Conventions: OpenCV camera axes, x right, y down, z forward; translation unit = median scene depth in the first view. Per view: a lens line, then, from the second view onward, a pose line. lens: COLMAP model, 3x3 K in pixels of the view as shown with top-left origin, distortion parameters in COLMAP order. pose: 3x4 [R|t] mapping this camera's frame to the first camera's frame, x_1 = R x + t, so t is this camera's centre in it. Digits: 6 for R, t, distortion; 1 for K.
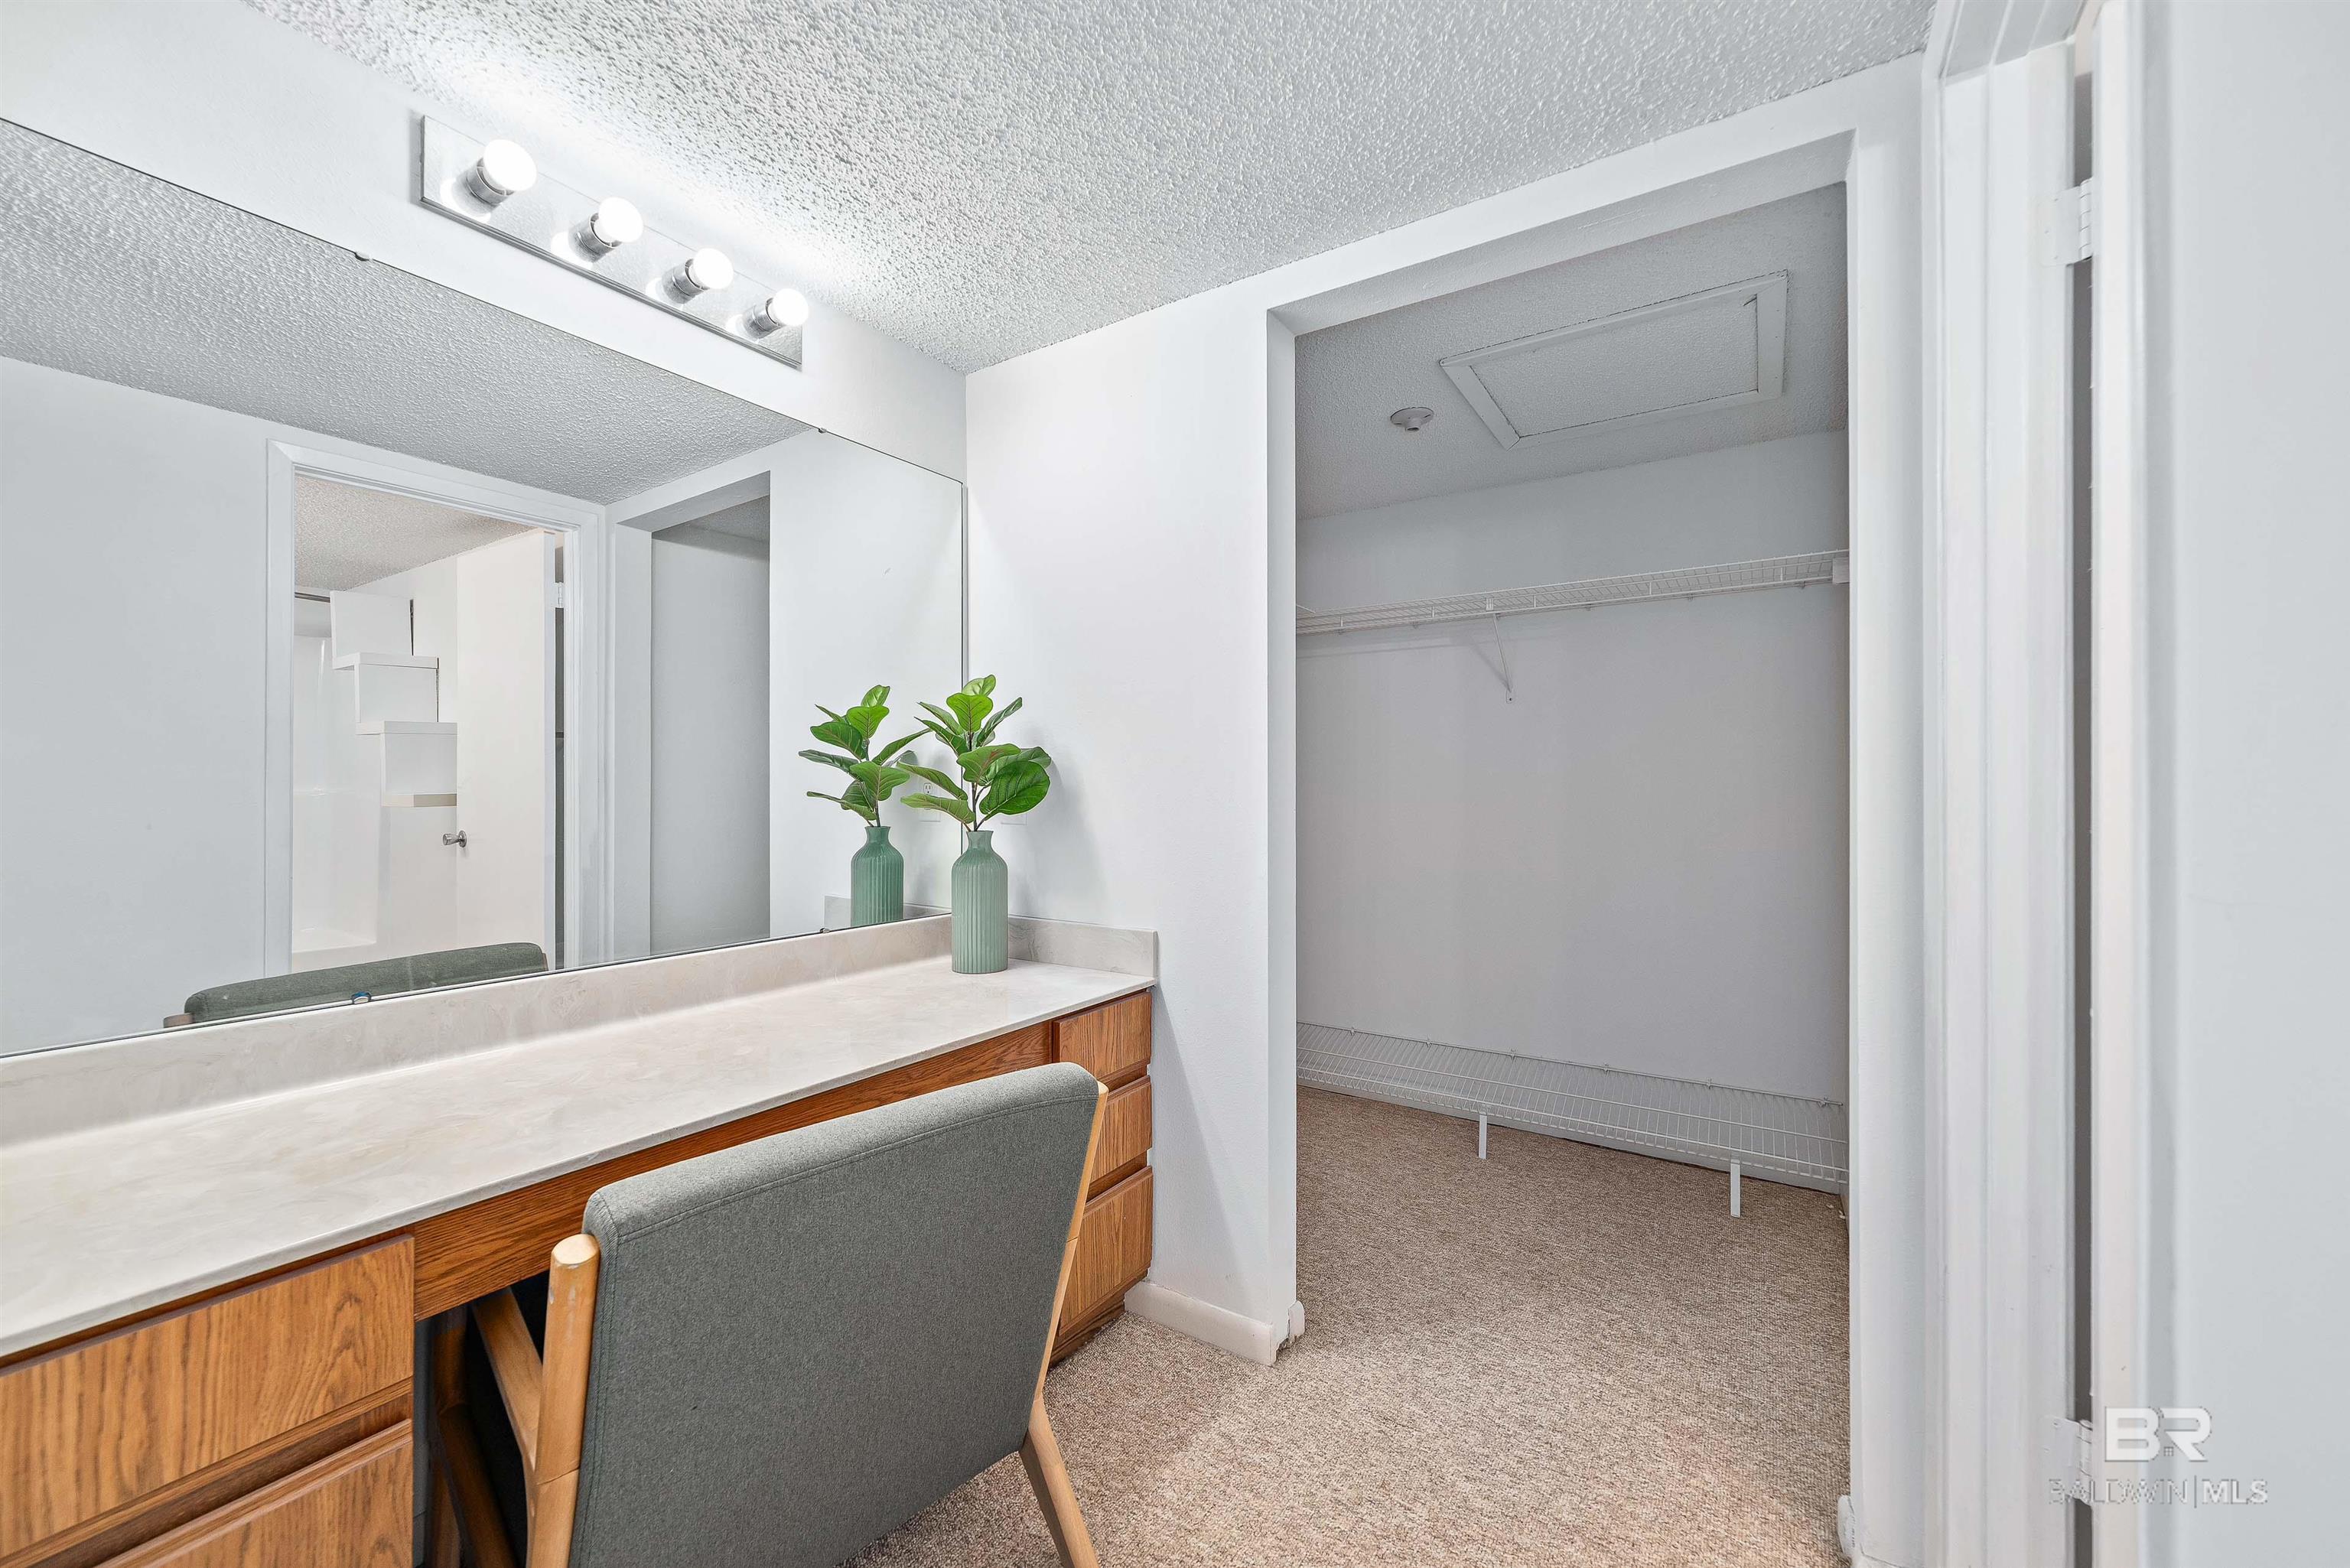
lens RADIAL K [[896.9, 0, 1177.2], [0, 896.9, 792.0], [0, 0, 1]] dist [-0.004076, 0.001745]
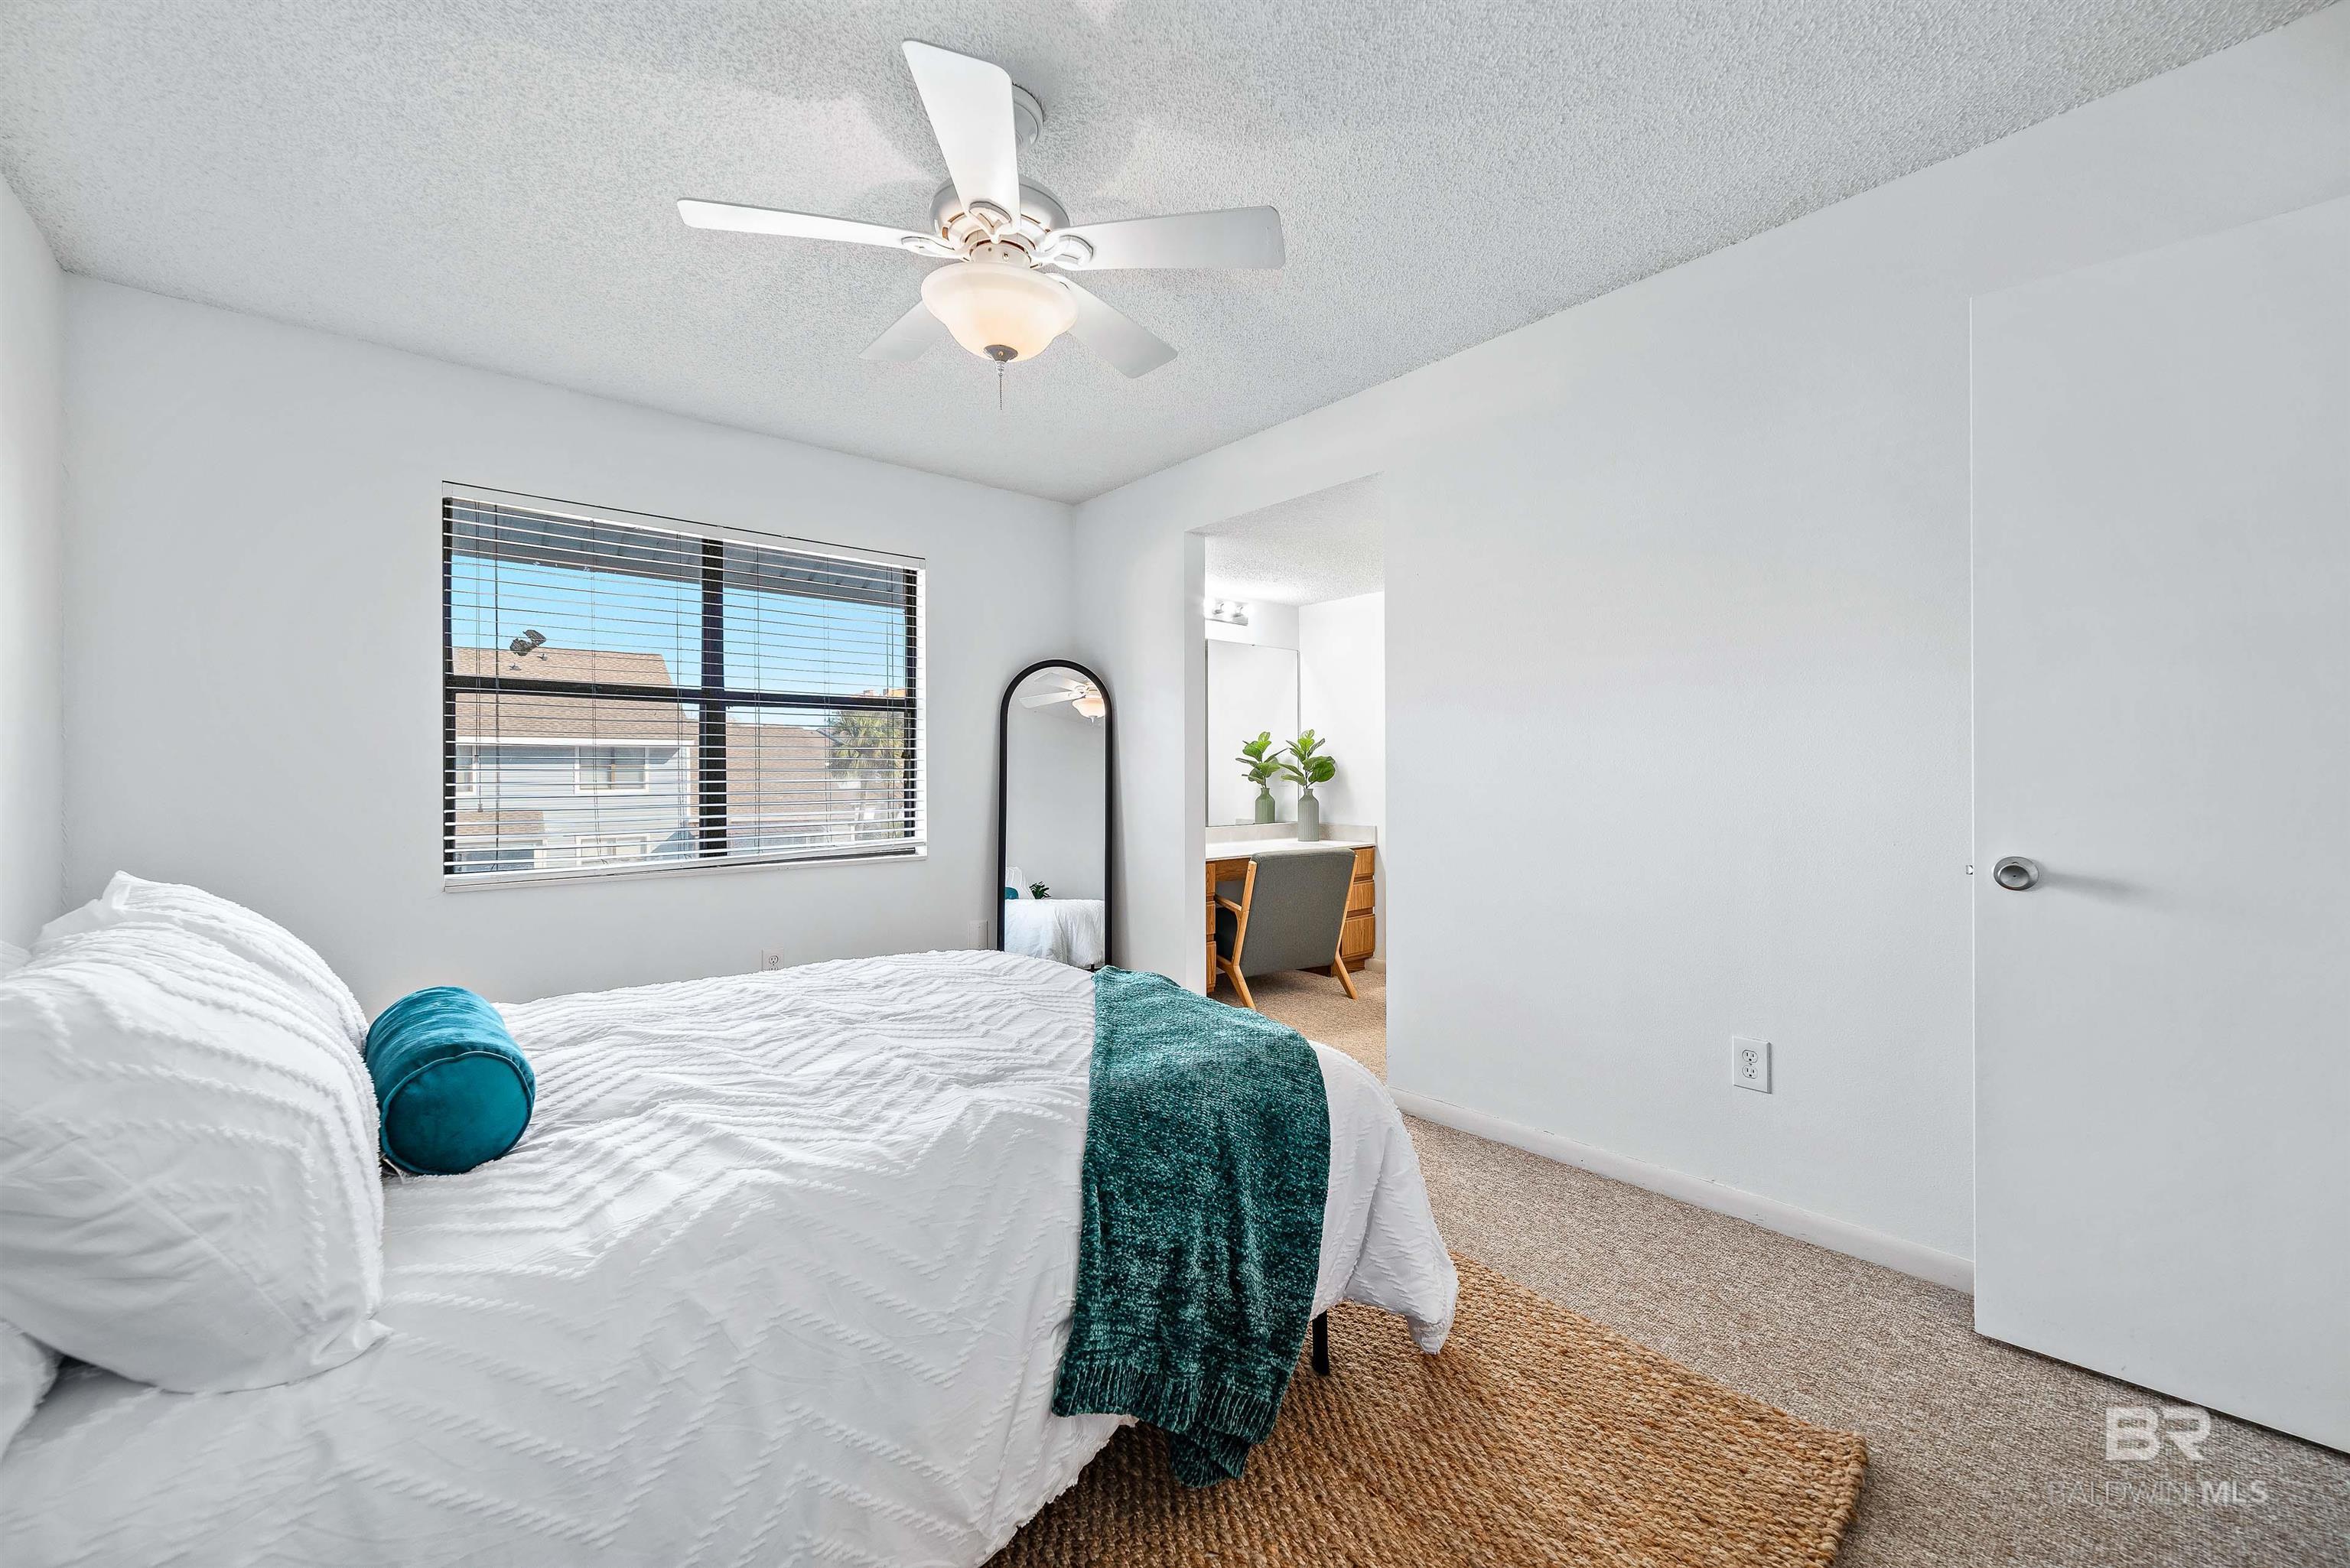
lens RADIAL K [[896.9, 0, 1188.7], [0, 896.9, 765.3], [0, 0, 1]] dist [-0.004076, 0.001745]
pose [[0.968704, -0.003509, -0.248194, 0.096182], [0.005194, 0.999968, 0.006136, -0.044196], [0.248165, -0.007233, 0.968691, -1.657077]]
